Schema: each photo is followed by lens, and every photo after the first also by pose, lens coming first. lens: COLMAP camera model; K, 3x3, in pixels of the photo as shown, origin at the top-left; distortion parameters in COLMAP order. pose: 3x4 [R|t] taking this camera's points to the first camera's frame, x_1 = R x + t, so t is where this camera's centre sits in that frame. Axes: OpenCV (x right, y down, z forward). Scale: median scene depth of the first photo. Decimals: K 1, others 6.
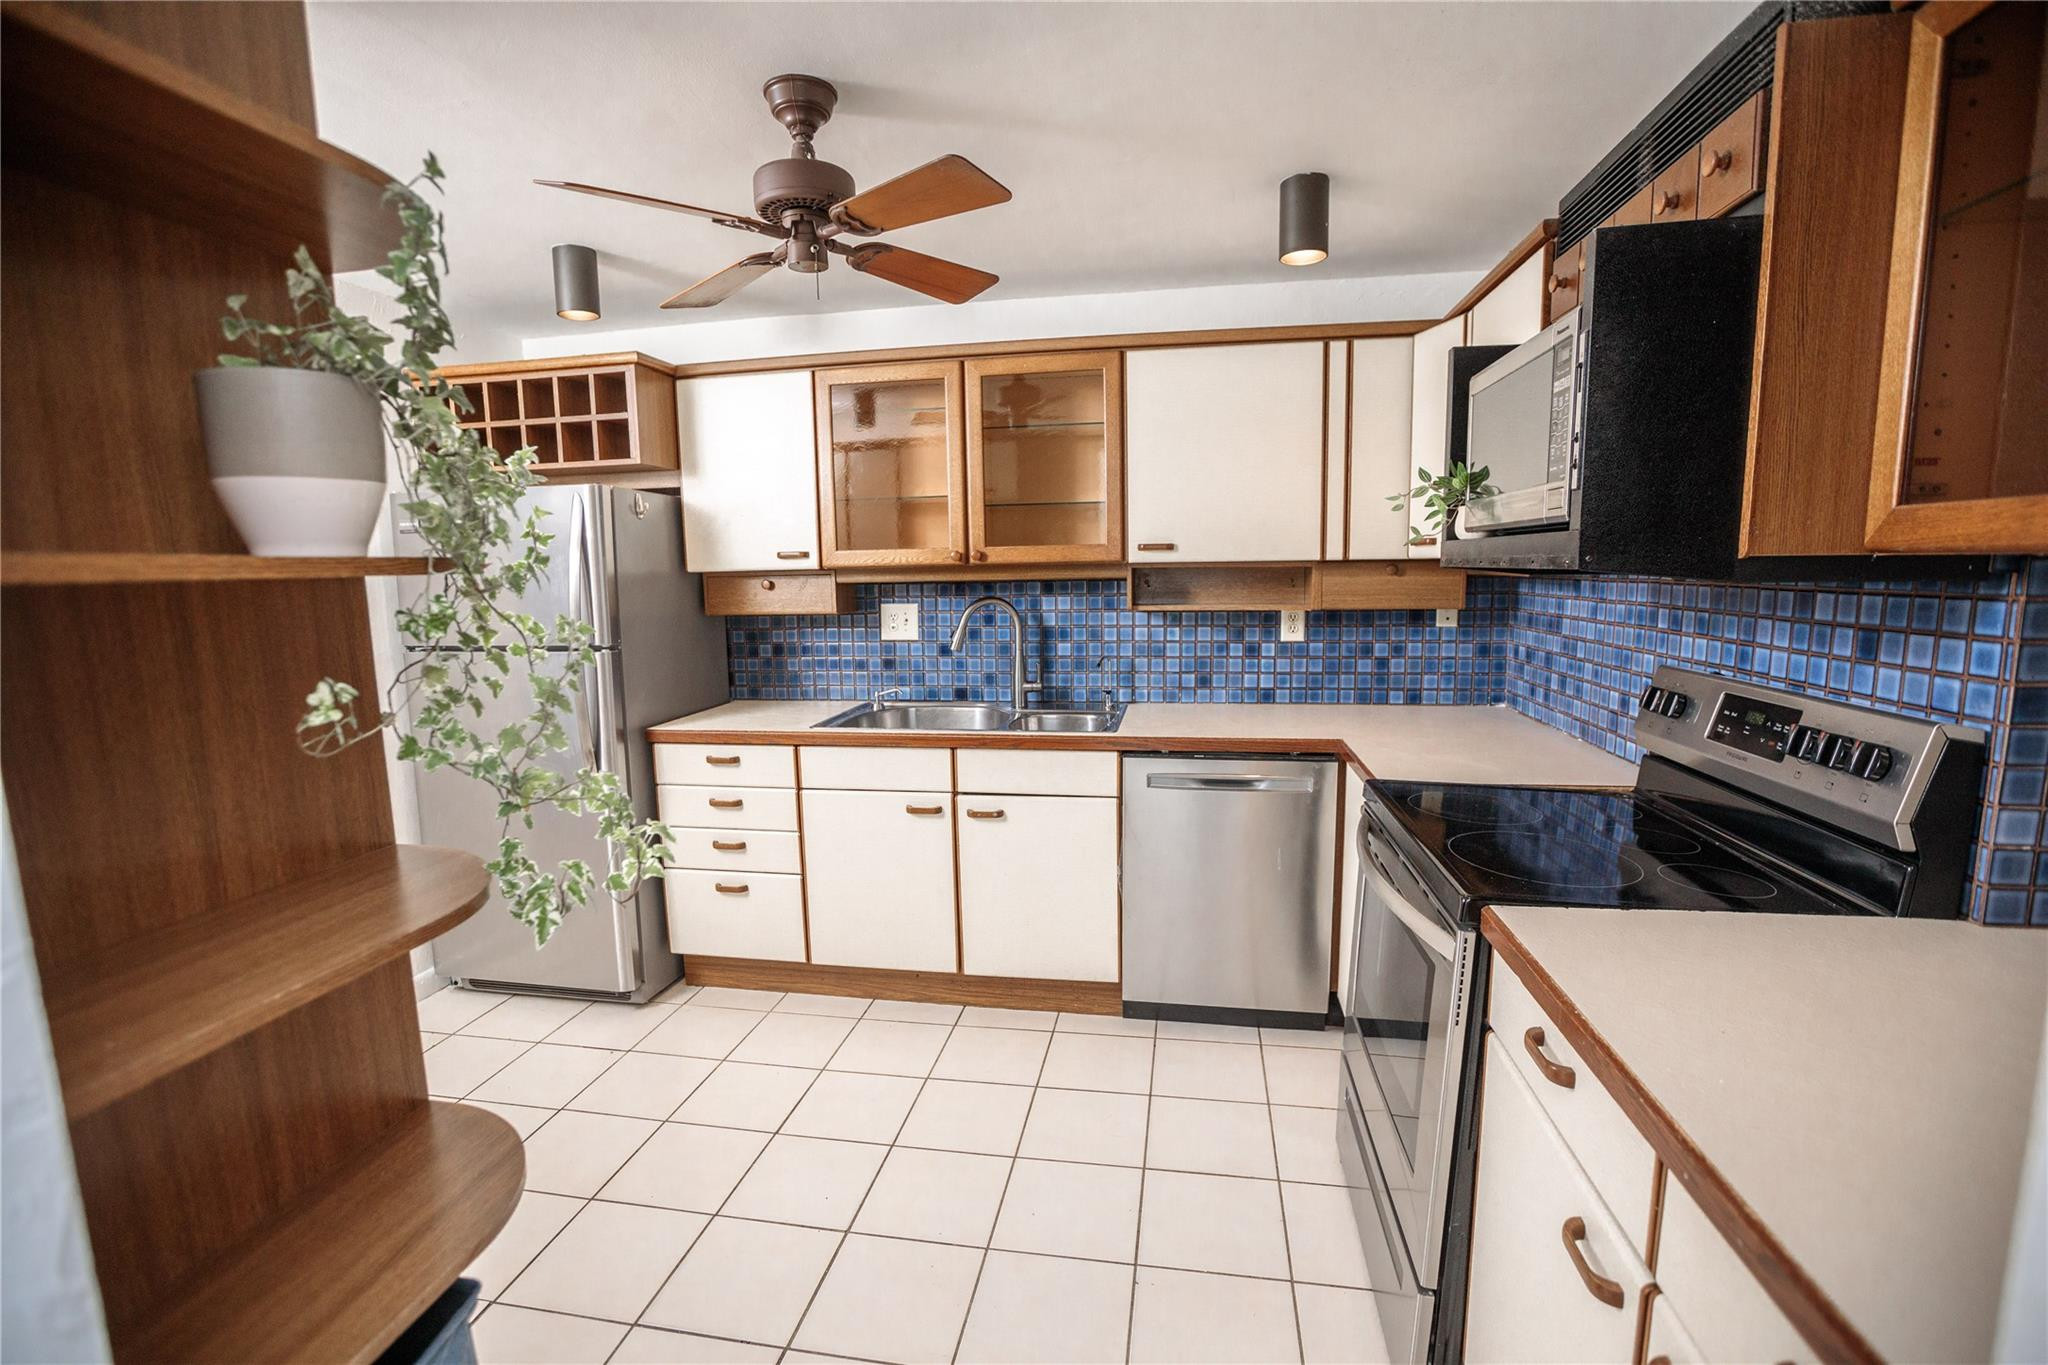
lens RADIAL K [[954.3, 0, 1037.4], [0, 954.3, 686.3], [0, 0, 1]] dist [-0.063369, 0.028829]
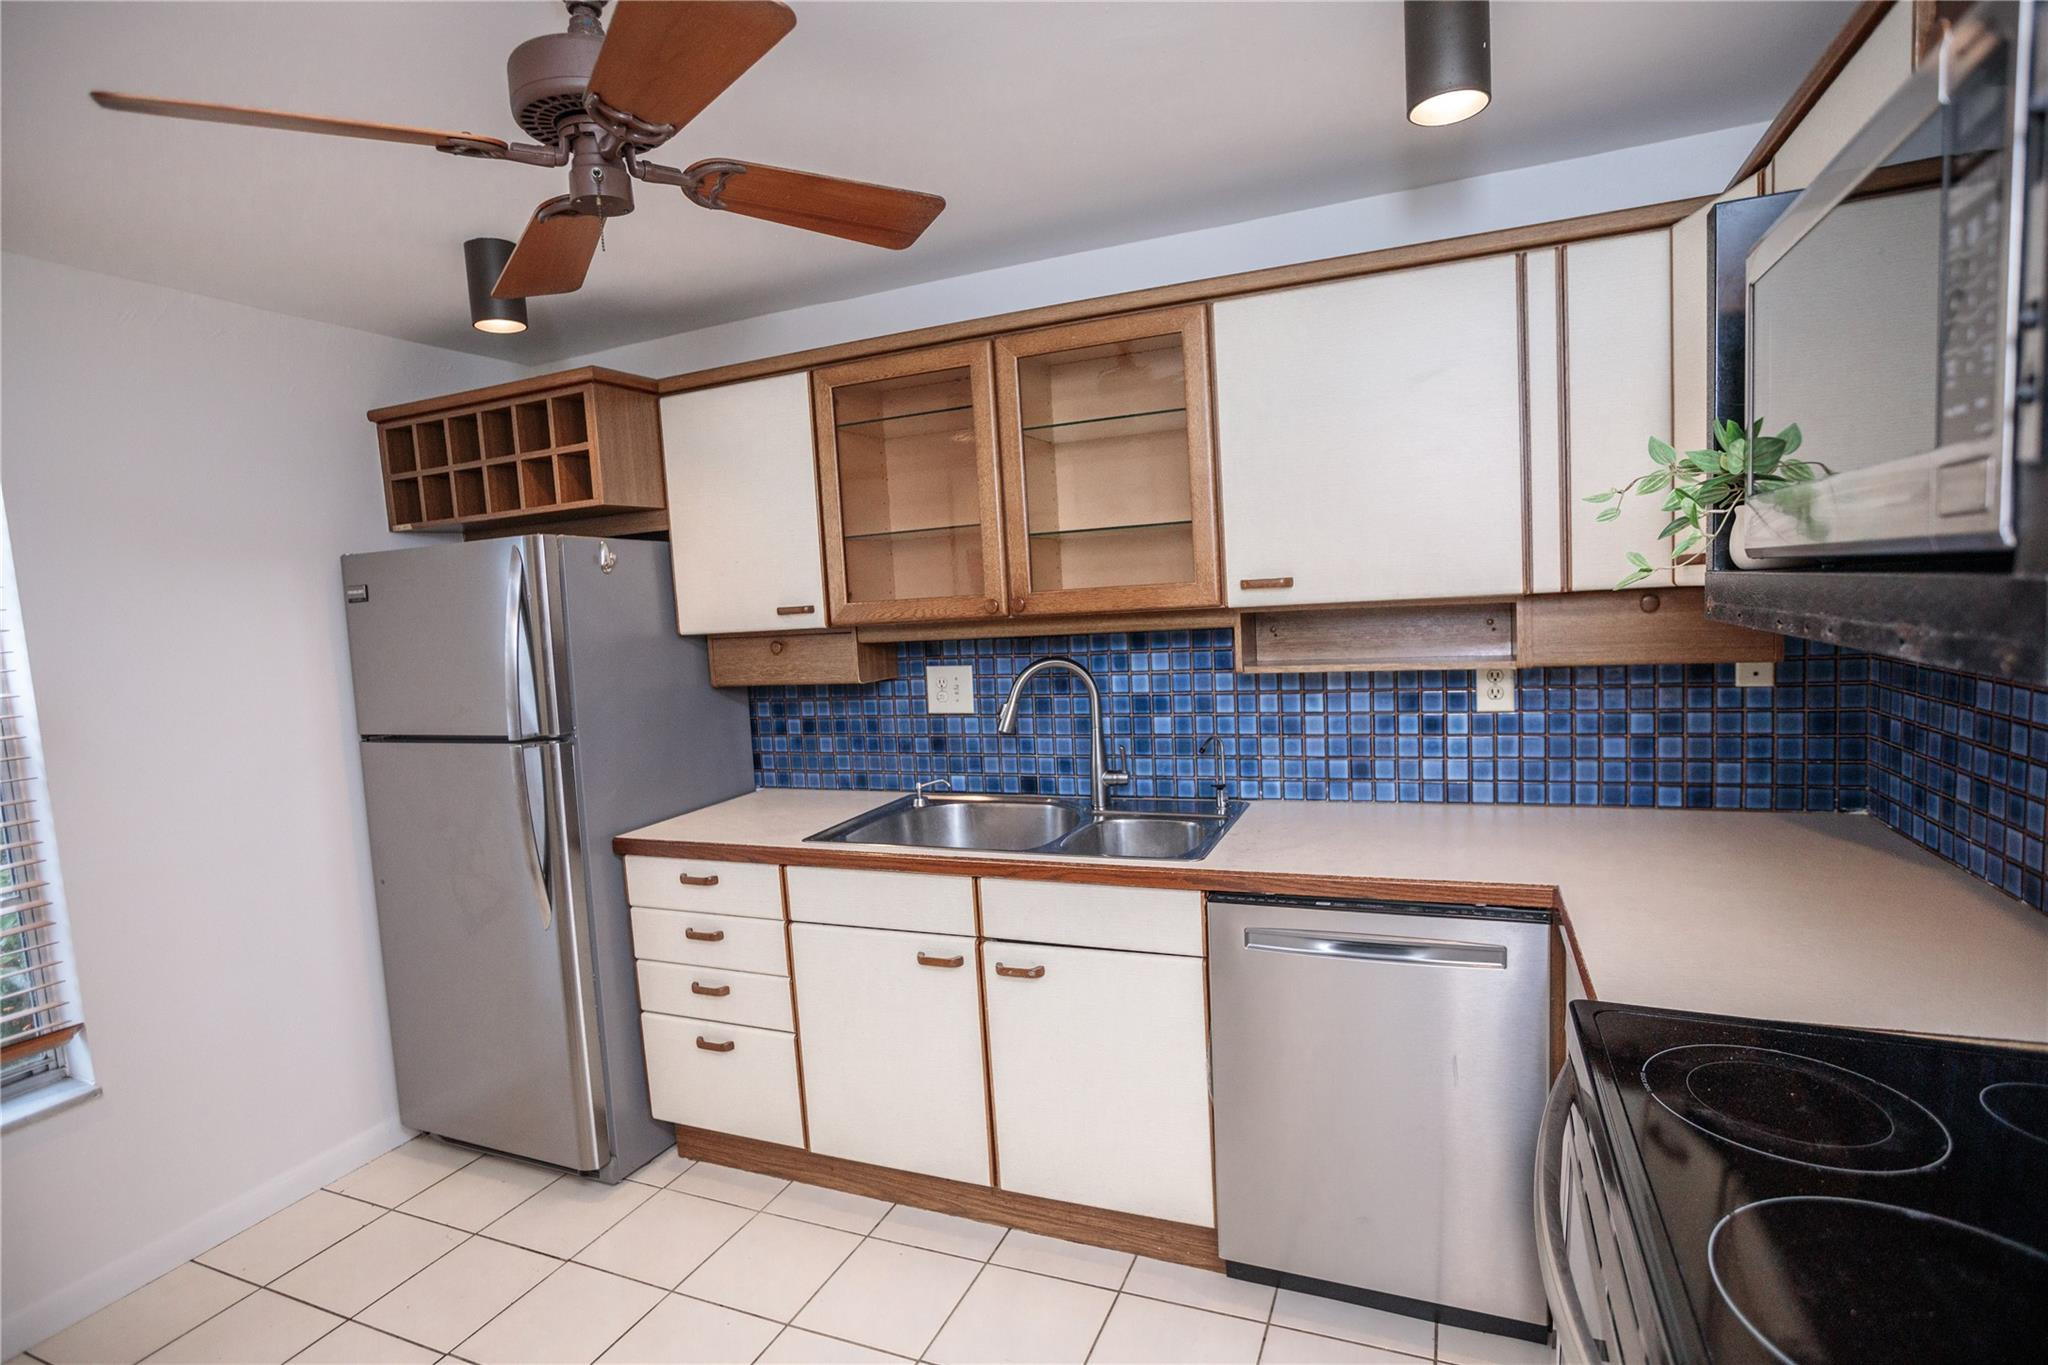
lens RADIAL K [[1038.1, 0, 1024.0], [0, 1038.1, 682.5], [0, 0, 1]] dist [-0.055228, 0.029496]
pose [[0.971031, -0.018680, -0.238223, 0.127420], [0.010943, 0.999370, -0.033760, -0.050855], [0.238704, 0.030176, 0.970623, 0.234800]]
